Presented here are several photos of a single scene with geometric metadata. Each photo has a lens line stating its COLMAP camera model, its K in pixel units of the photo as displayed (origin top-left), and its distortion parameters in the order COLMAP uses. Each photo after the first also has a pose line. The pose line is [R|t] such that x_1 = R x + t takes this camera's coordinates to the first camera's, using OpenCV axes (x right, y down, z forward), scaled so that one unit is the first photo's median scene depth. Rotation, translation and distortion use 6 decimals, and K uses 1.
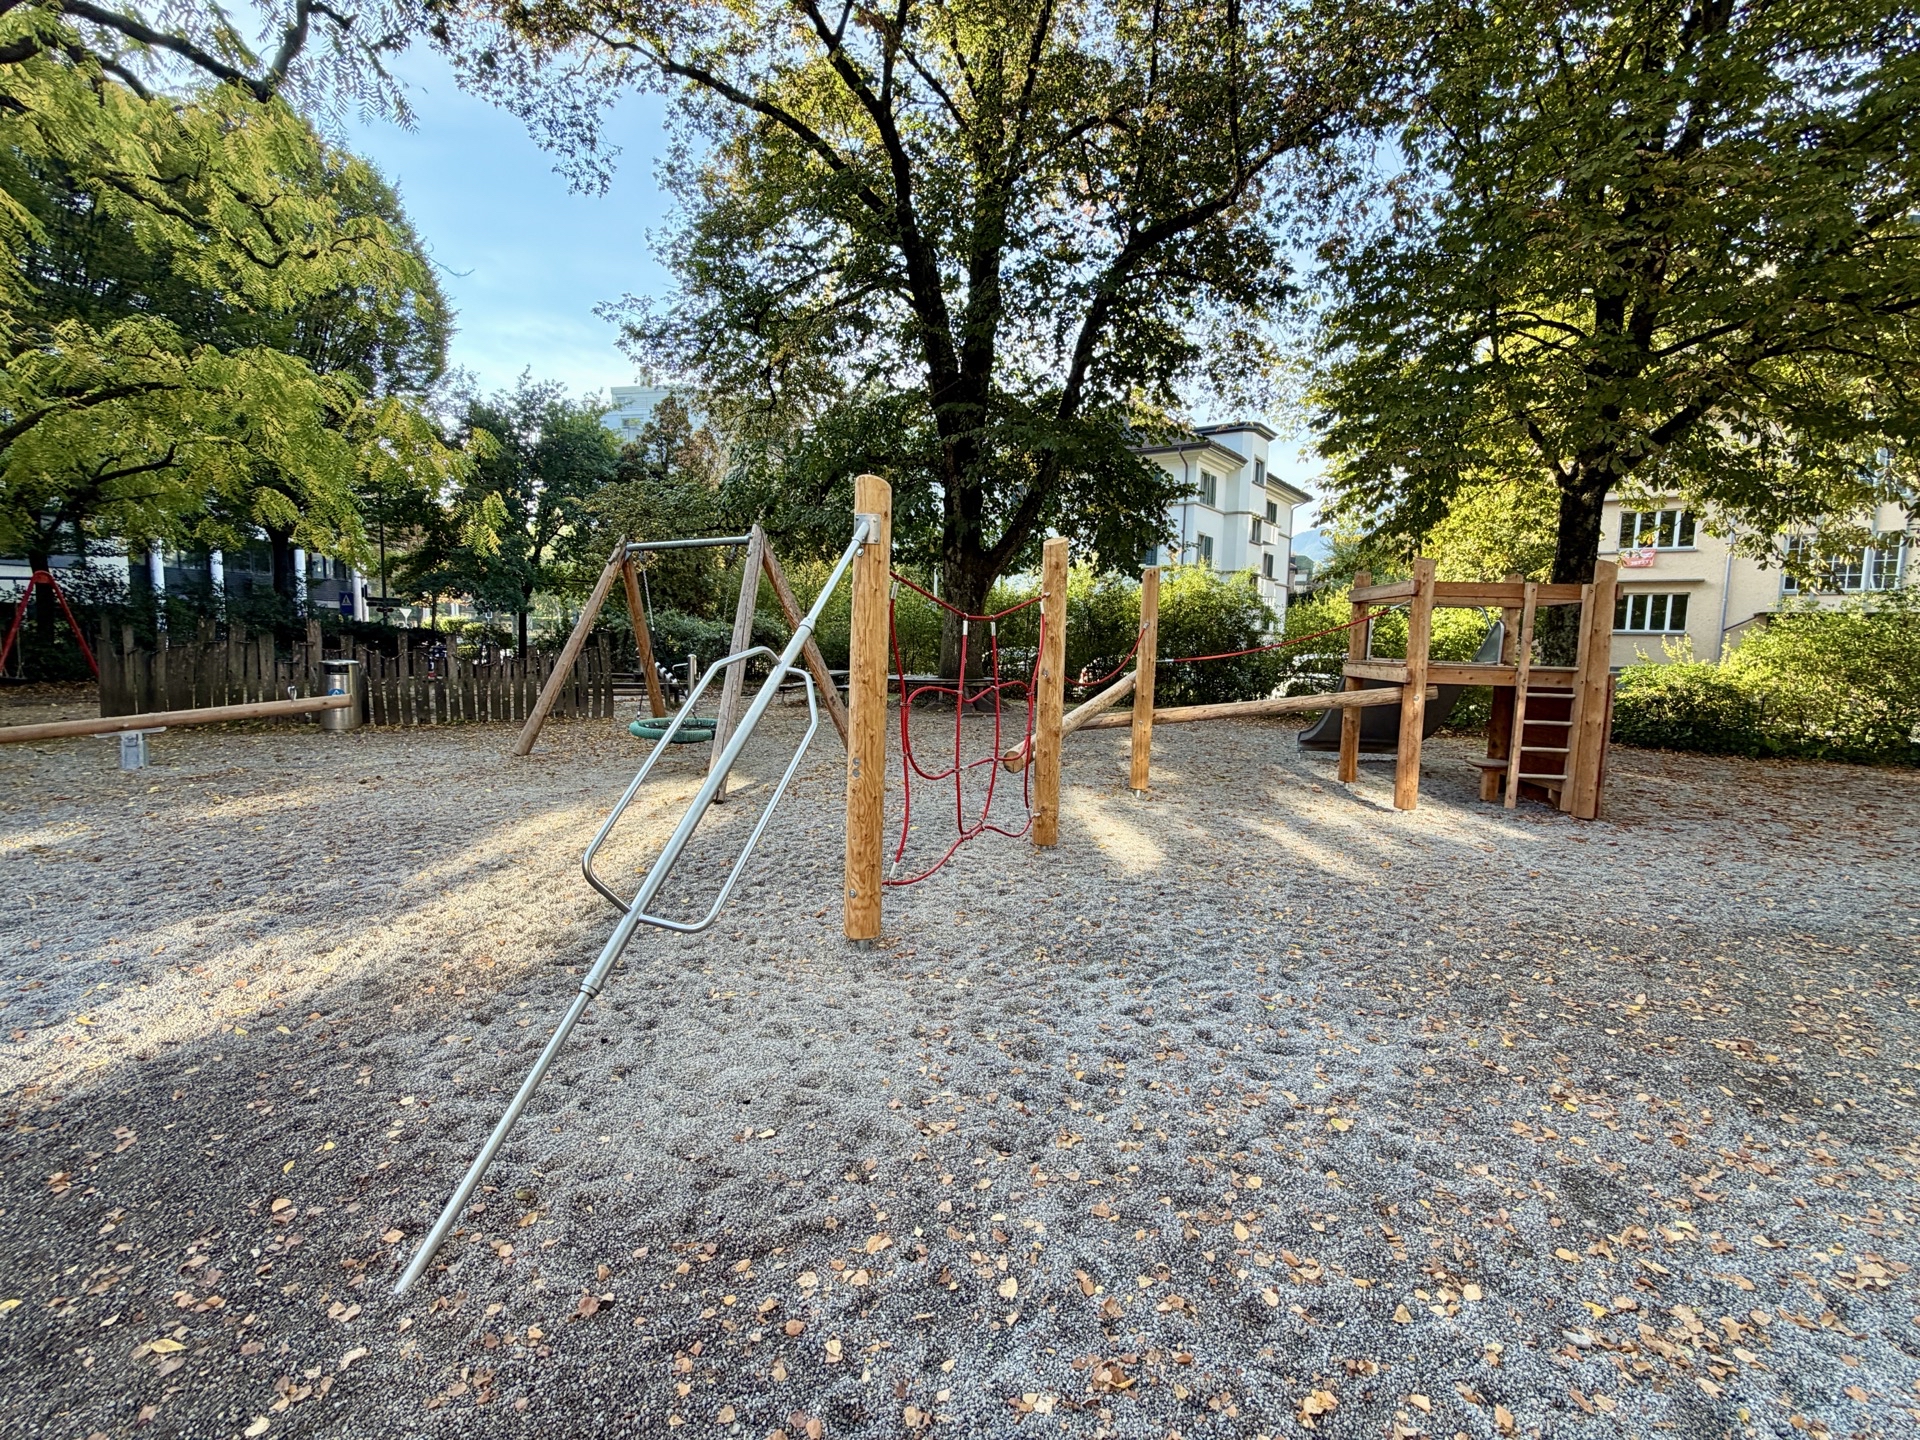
lens RADIAL K [[854.7, 0, 968.4], [0, 854.7, 718.5], [0, 0, 1]] dist [0.000241, 0.000538]
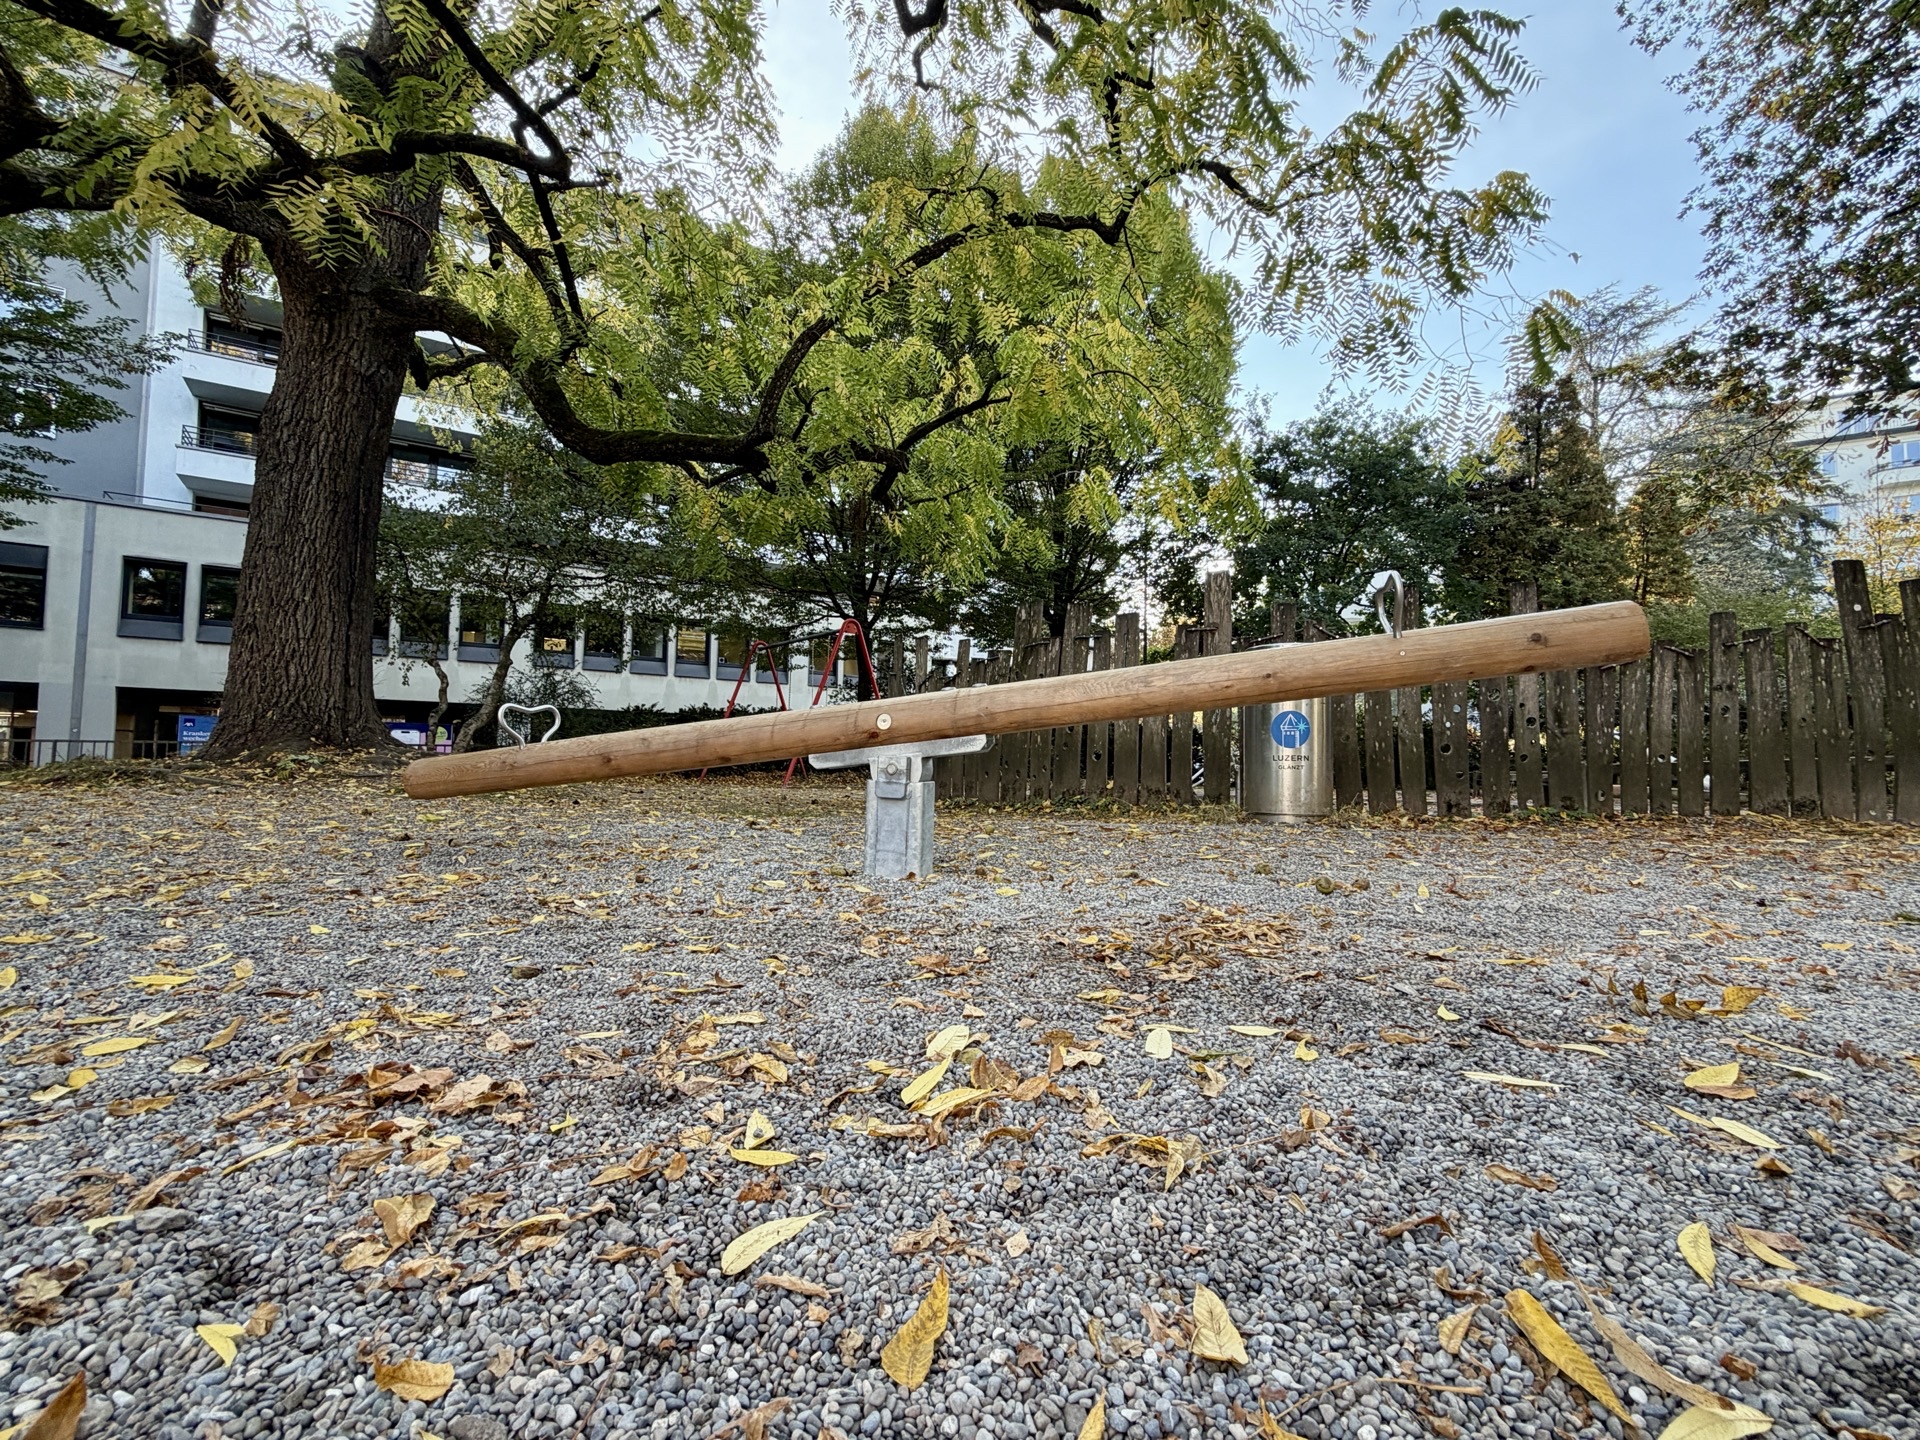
lens RADIAL K [[854.7, 0, 968.4], [0, 854.7, 718.5], [0, 0, 1]] dist [0.000241, 0.000538]
pose [[0.737025, -0.062375, -0.672982, -0.450571], [-0.048601, 0.988263, -0.144823, 0.026652], [0.674116, 0.139446, 0.725343, 0.473881]]
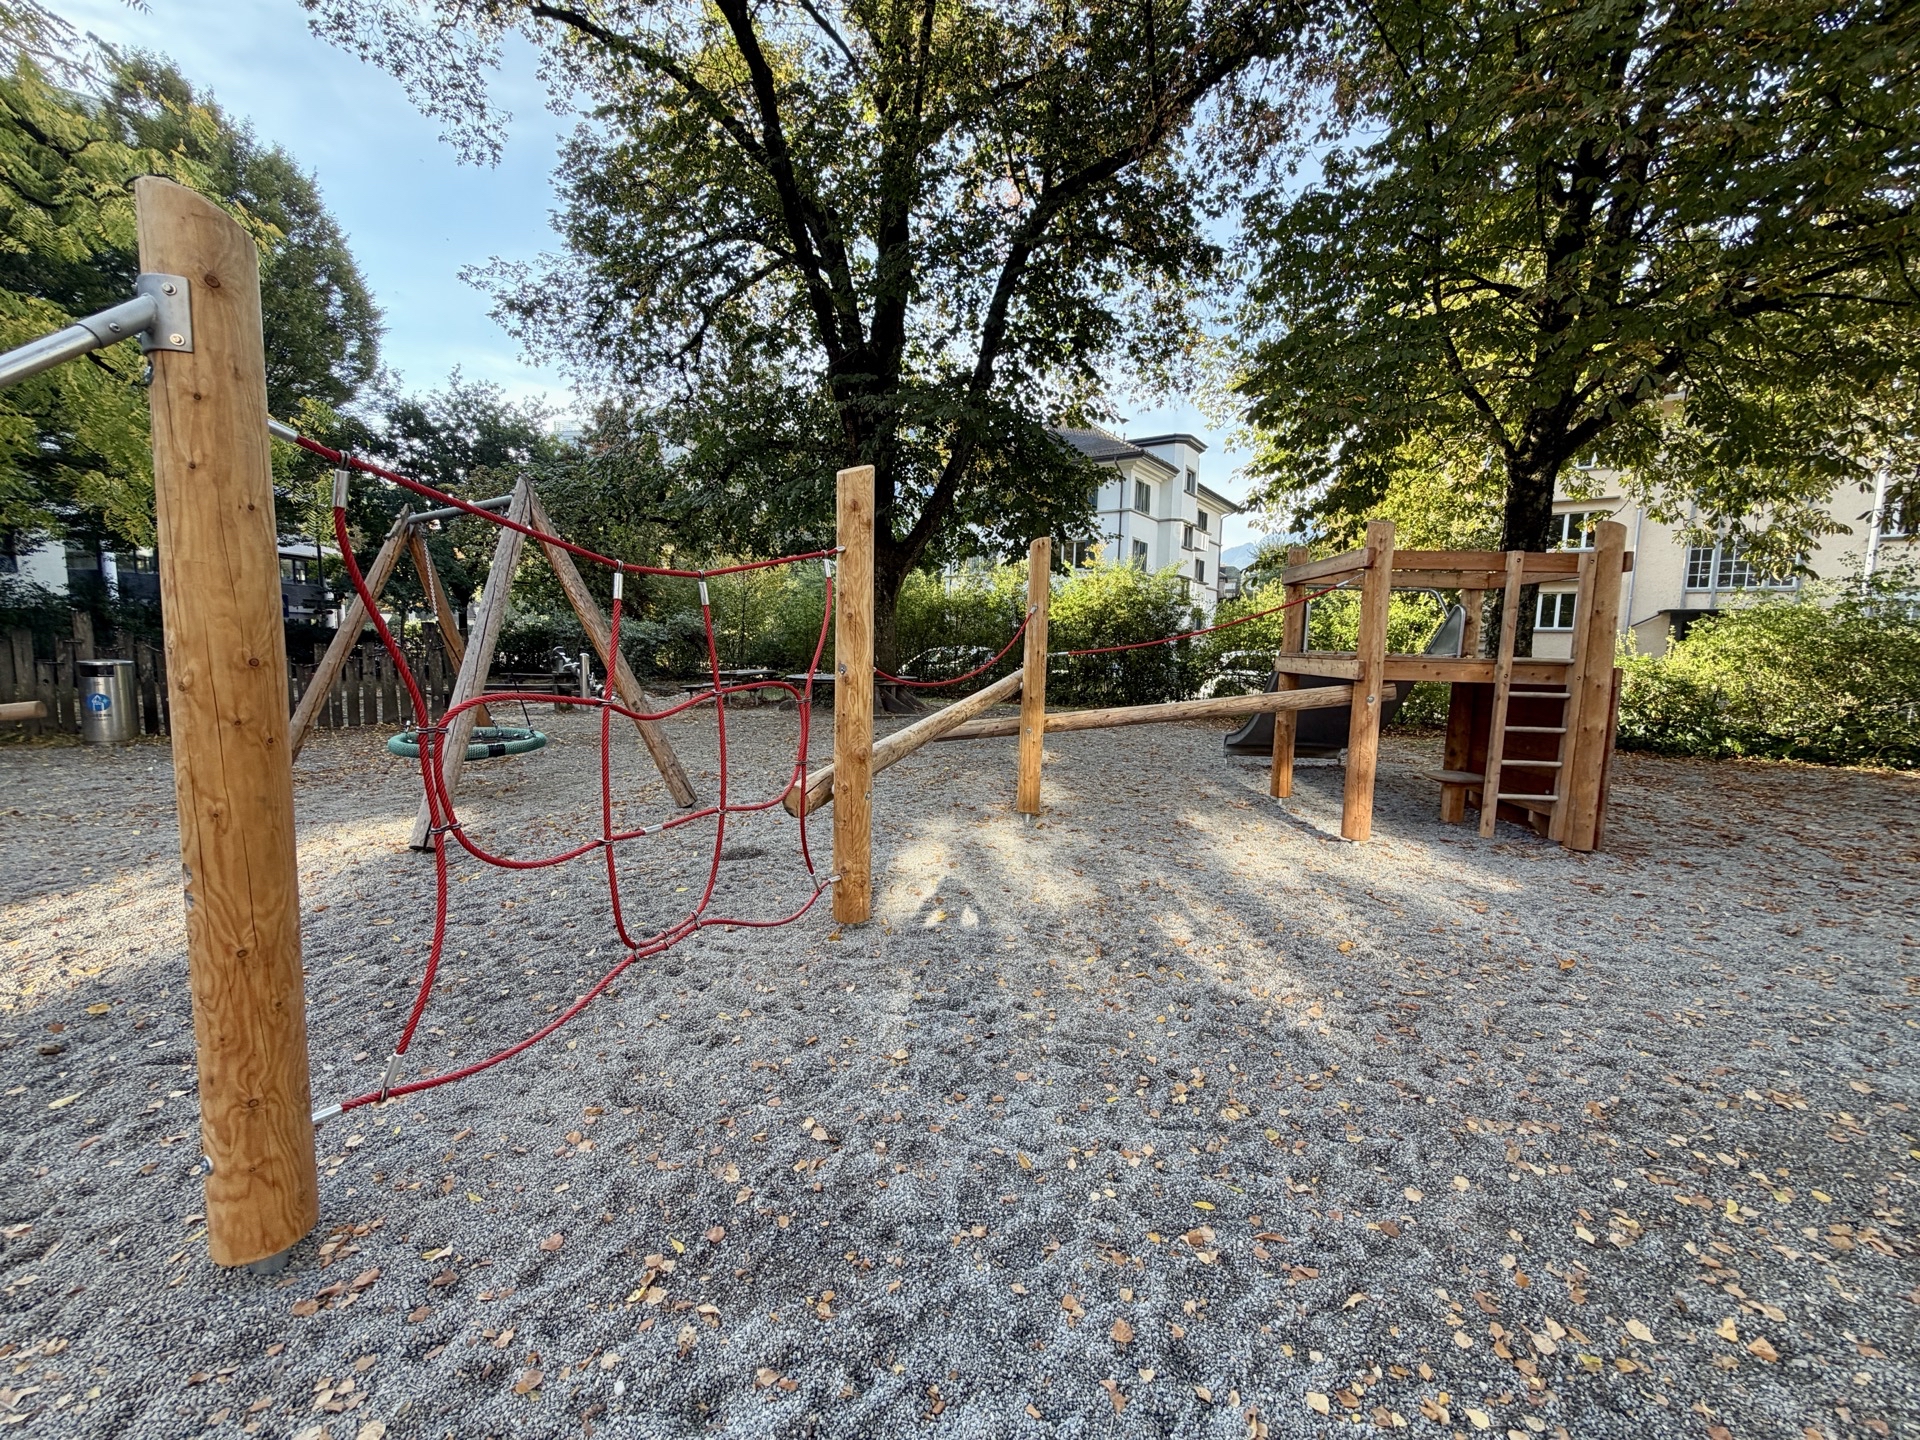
lens RADIAL K [[757.3, 0, 960.0], [0, 757.3, 720.0], [0, 0, 1]] dist [-0.000270, -0.000454]
pose [[0.999601, -0.007187, 0.027311, 0.070969], [0.006926, 0.999930, 0.009639, -0.007769], [-0.027379, -0.009446, 0.999581, 0.174406]]
